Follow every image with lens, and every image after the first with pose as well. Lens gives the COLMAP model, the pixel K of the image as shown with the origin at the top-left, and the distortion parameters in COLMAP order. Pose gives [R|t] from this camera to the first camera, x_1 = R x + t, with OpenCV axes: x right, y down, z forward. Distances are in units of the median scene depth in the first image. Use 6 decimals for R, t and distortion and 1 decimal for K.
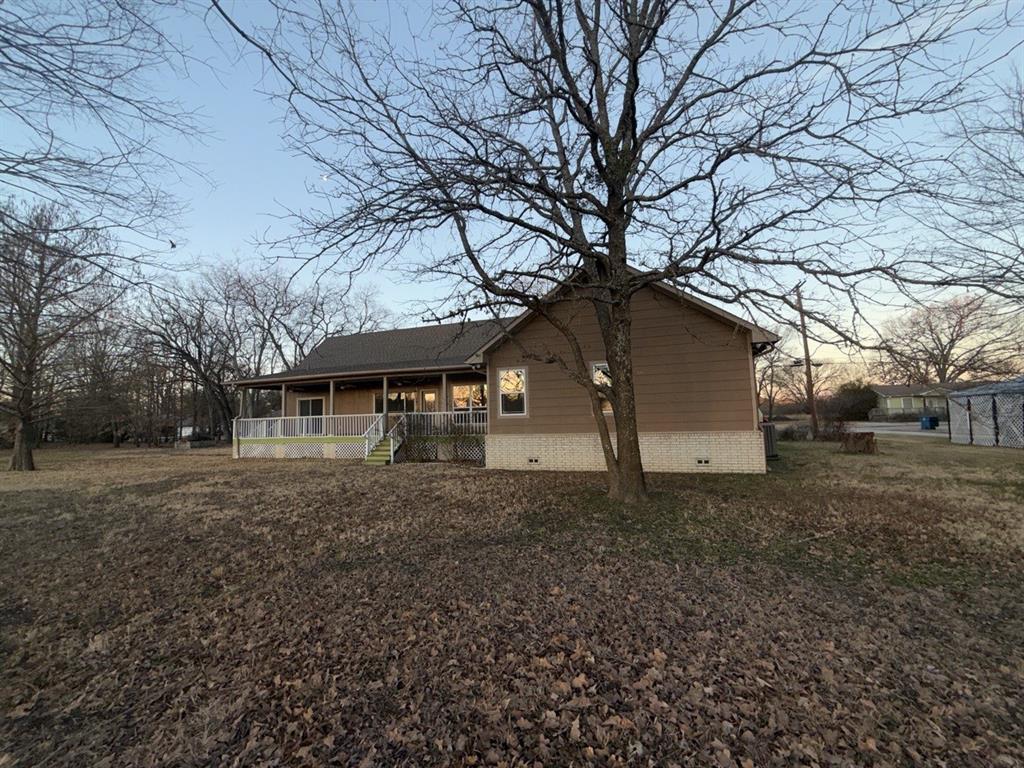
lens RADIAL K [[406.9, 0, 512.7], [0, 406.9, 383.6], [0, 0, 1]] dist [0.001578, -0.000015]
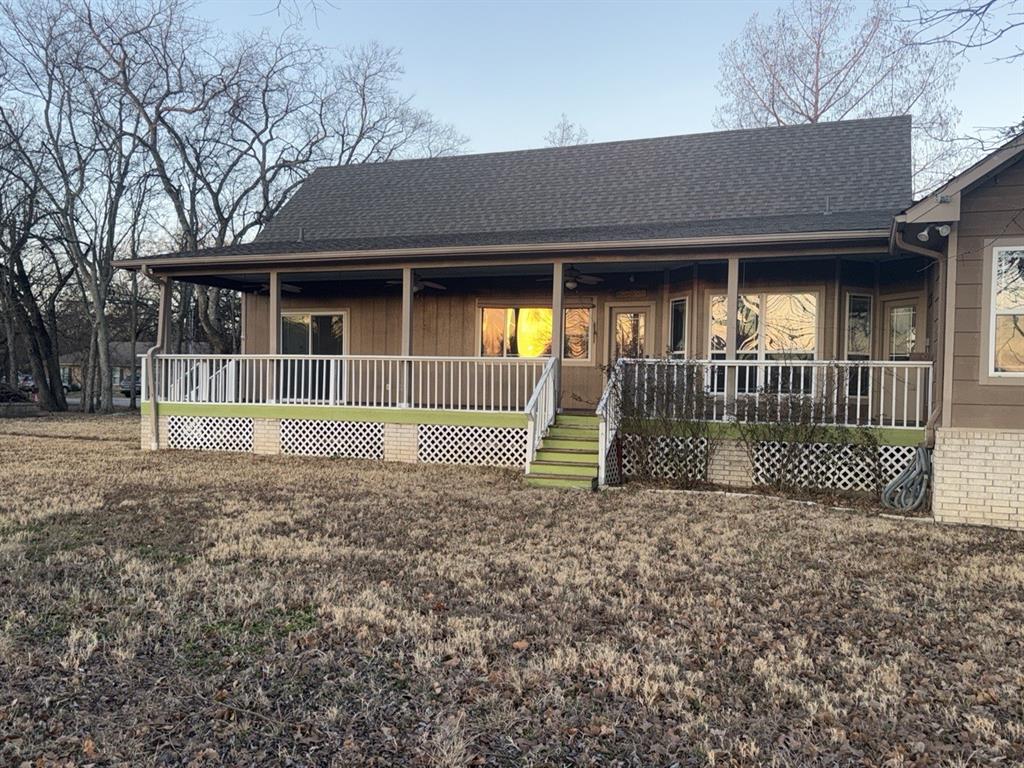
lens RADIAL K [[871.7, 0, 512.2], [0, 871.7, 382.4], [0, 0, 1]] dist [-0.009116, -0.003253]
pose [[0.998303, 0.048241, -0.032627, -0.293555], [-0.045408, 0.995545, 0.082634, 0.028436], [0.036468, -0.081013, 0.996046, 0.151624]]
